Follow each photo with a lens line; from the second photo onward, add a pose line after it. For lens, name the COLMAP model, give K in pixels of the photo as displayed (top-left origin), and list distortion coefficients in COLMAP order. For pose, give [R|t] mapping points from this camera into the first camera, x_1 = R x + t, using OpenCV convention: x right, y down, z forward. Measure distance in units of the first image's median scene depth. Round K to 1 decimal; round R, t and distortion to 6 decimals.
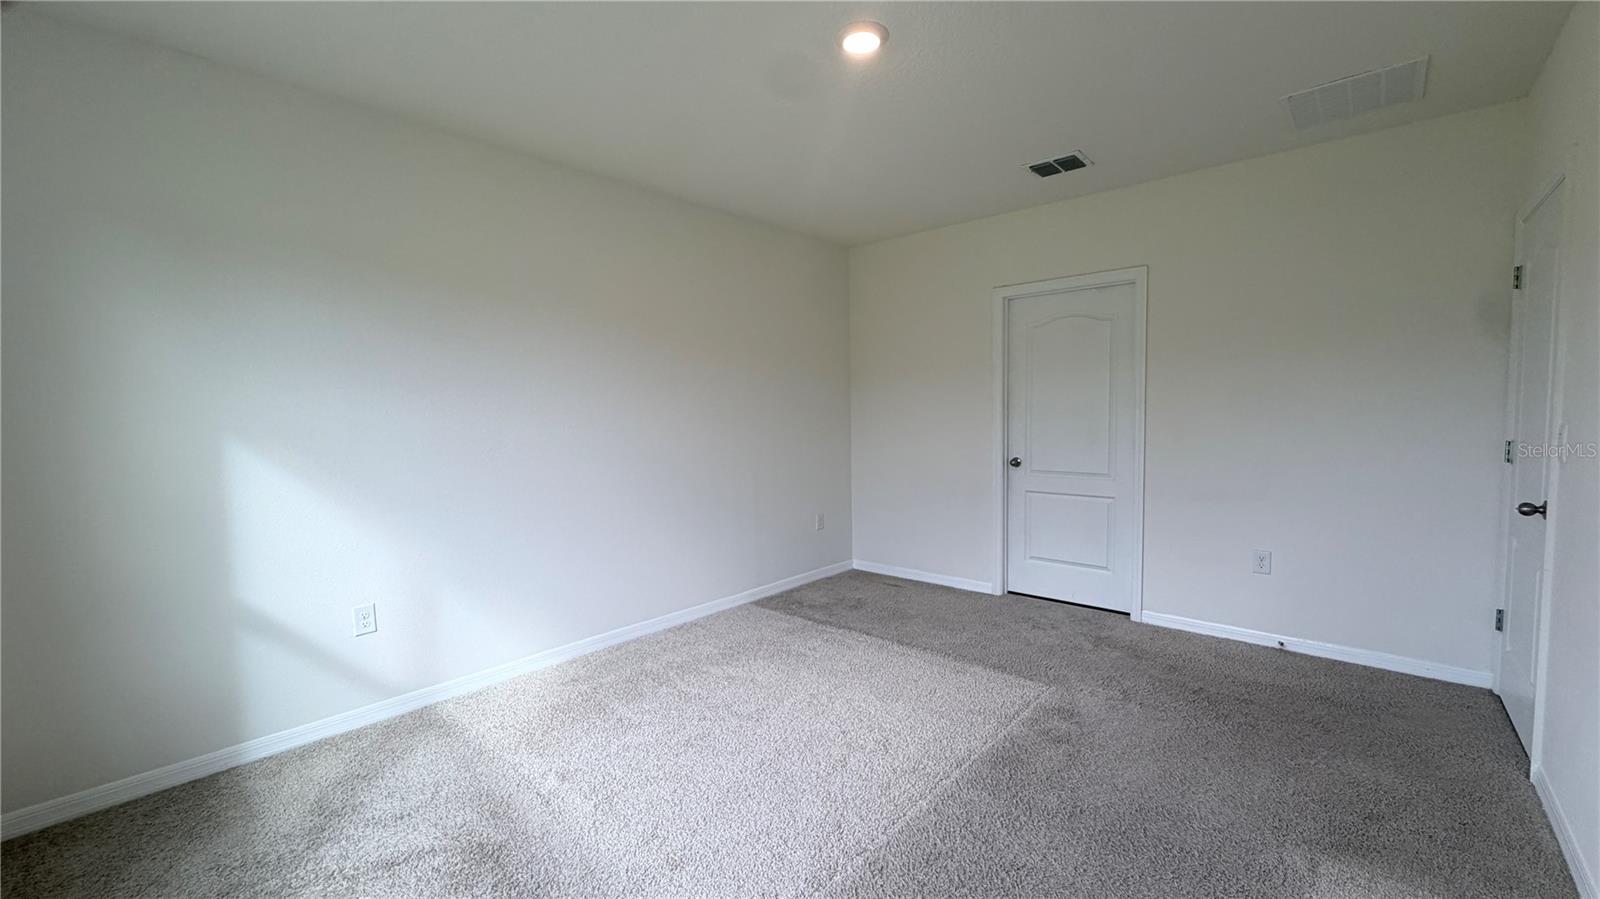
lens RADIAL K [[641.1, 0, 795.6], [0, 641.1, 454.6], [0, 0, 1]] dist [0.001844, -0.000353]
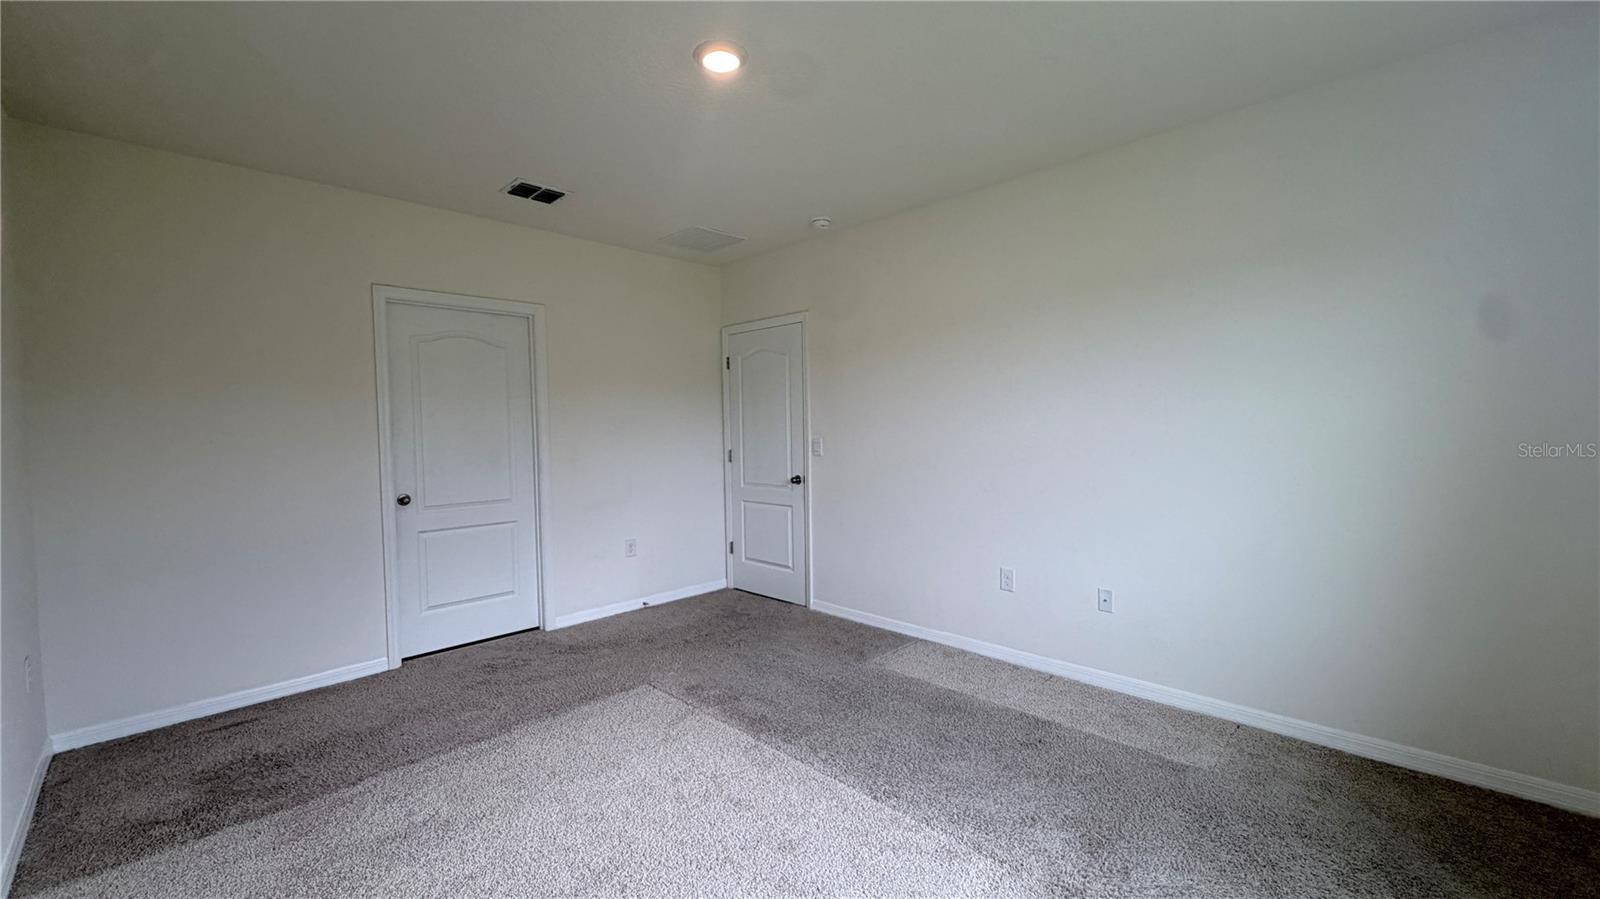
lens RADIAL K [[641.1, 0, 798.1], [0, 641.1, 452.2], [0, 0, 1]] dist [0.001844, -0.000353]
pose [[0.034078, -0.022024, 0.999176, -0.537633], [0.082796, 0.996383, 0.019139, -0.026032], [-0.995984, 0.082075, 0.035778, 0.530576]]
